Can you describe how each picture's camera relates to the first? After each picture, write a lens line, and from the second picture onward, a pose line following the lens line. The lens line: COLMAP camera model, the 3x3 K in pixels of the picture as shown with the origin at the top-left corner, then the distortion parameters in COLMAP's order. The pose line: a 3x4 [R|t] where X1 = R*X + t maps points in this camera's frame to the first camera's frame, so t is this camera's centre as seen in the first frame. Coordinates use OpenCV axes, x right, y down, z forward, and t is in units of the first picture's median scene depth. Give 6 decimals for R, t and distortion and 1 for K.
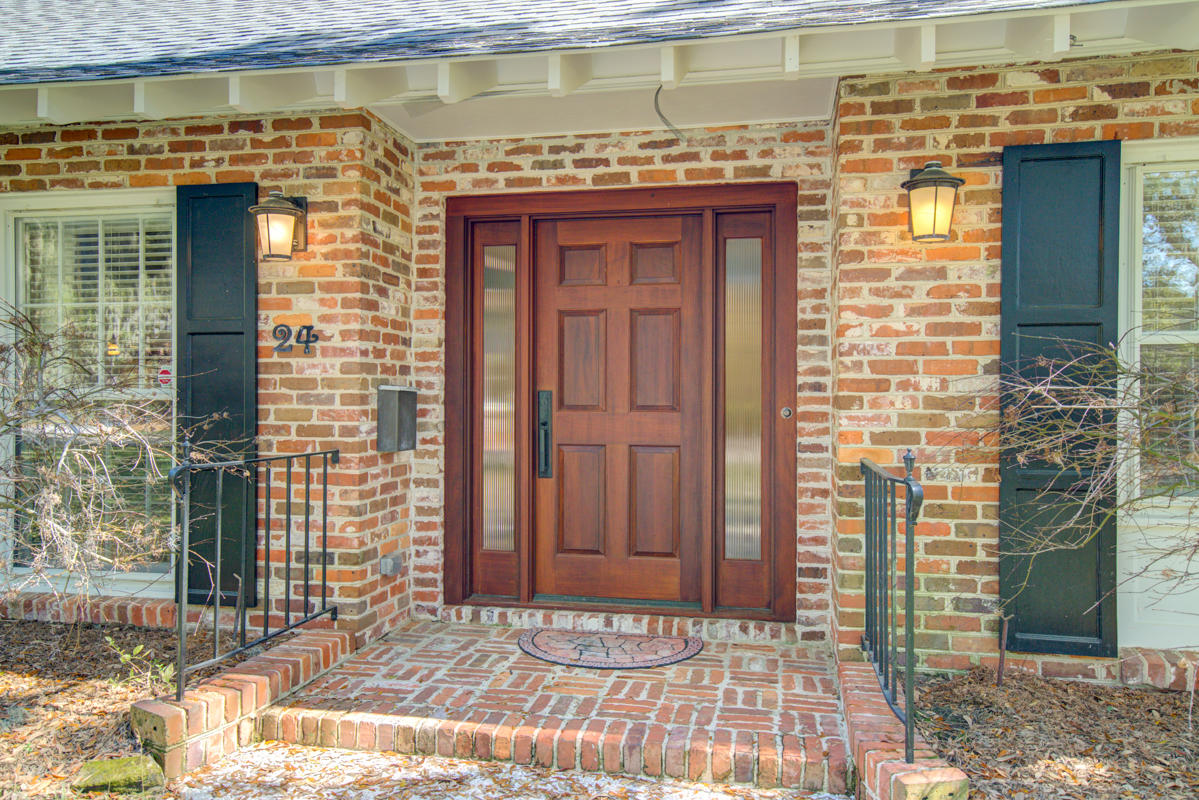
lens RADIAL K [[887.1, 0, 599.5], [0, 887.1, 400.0], [0, 0, 1]] dist [0.003309, 0.001583]
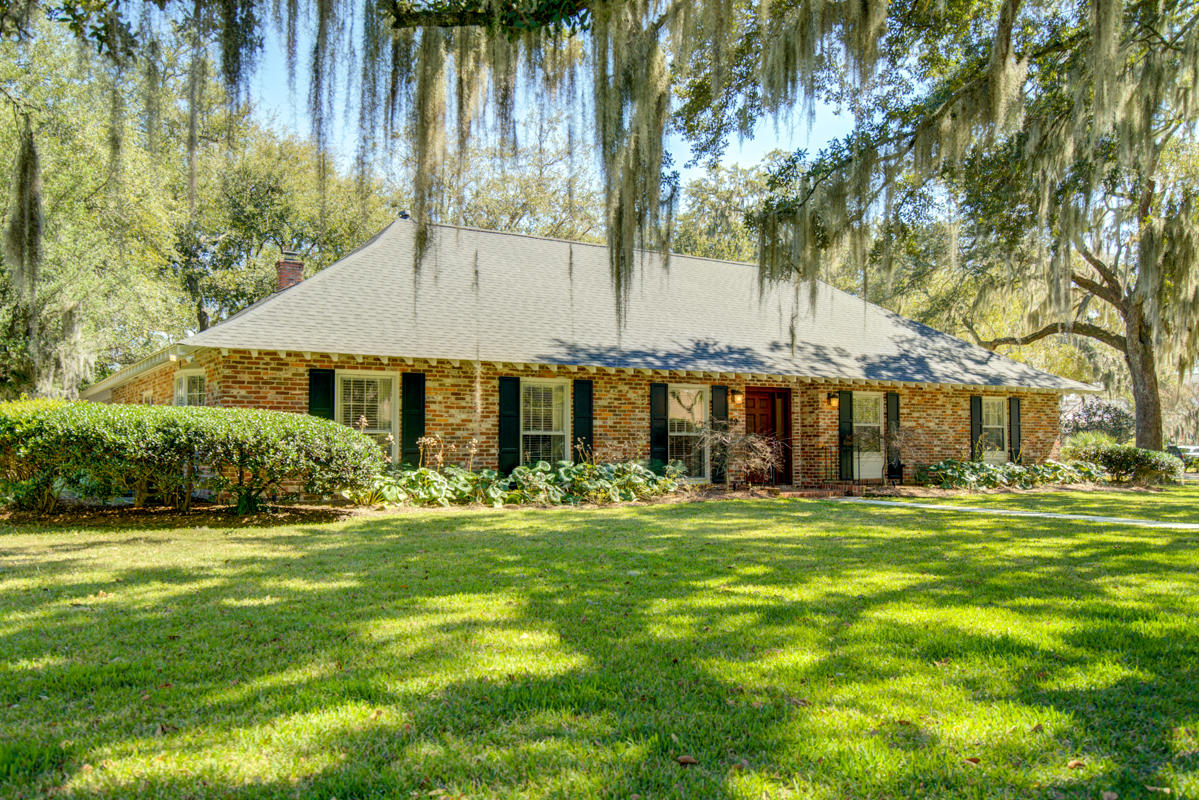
lens RADIAL K [[969.3, 0, 599.5], [0, 969.3, 437.7], [0, 0, 1]] dist [0.058955, 0.001023]
pose [[0.711992, 0.000579, 0.702188, -4.906164], [0.000688, 0.999999, -0.001521, 0.022006], [-0.702188, 0.001566, 0.711990, -2.302765]]
